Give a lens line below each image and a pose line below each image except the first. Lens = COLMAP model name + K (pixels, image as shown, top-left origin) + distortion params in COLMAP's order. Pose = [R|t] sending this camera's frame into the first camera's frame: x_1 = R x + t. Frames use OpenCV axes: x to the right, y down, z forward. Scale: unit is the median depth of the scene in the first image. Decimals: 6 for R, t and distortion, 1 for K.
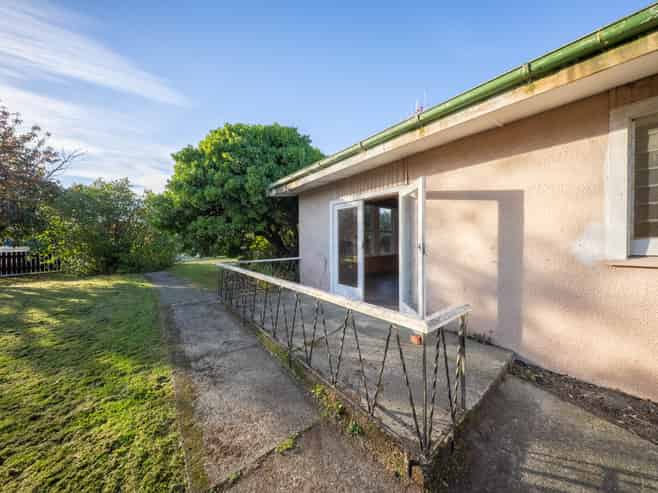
lens RADIAL K [[218.1, 0, 328.6], [0, 218.1, 243.9], [0, 0, 1]] dist [-0.000247, -0.000078]
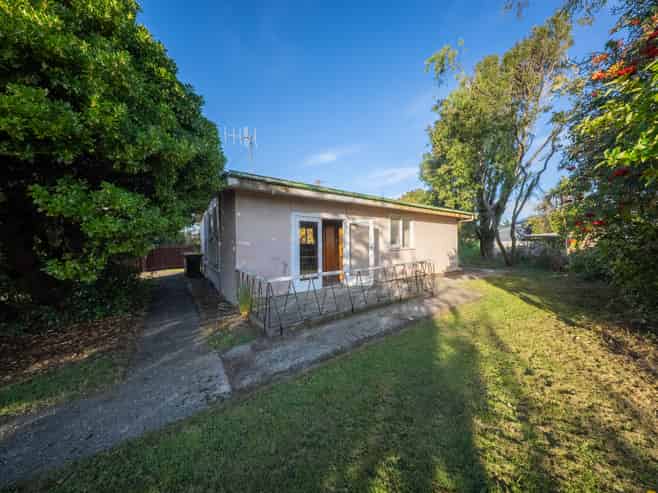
lens RADIAL K [[218.1, 0, 328.6], [0, 218.1, 243.9], [0, 0, 1]] dist [-0.000247, -0.000078]
pose [[0.050057, 0.033311, 0.998191, -1.361605], [0.042252, 0.998478, -0.035440, 0.027358], [-0.997852, 0.043950, 0.048574, 0.914720]]
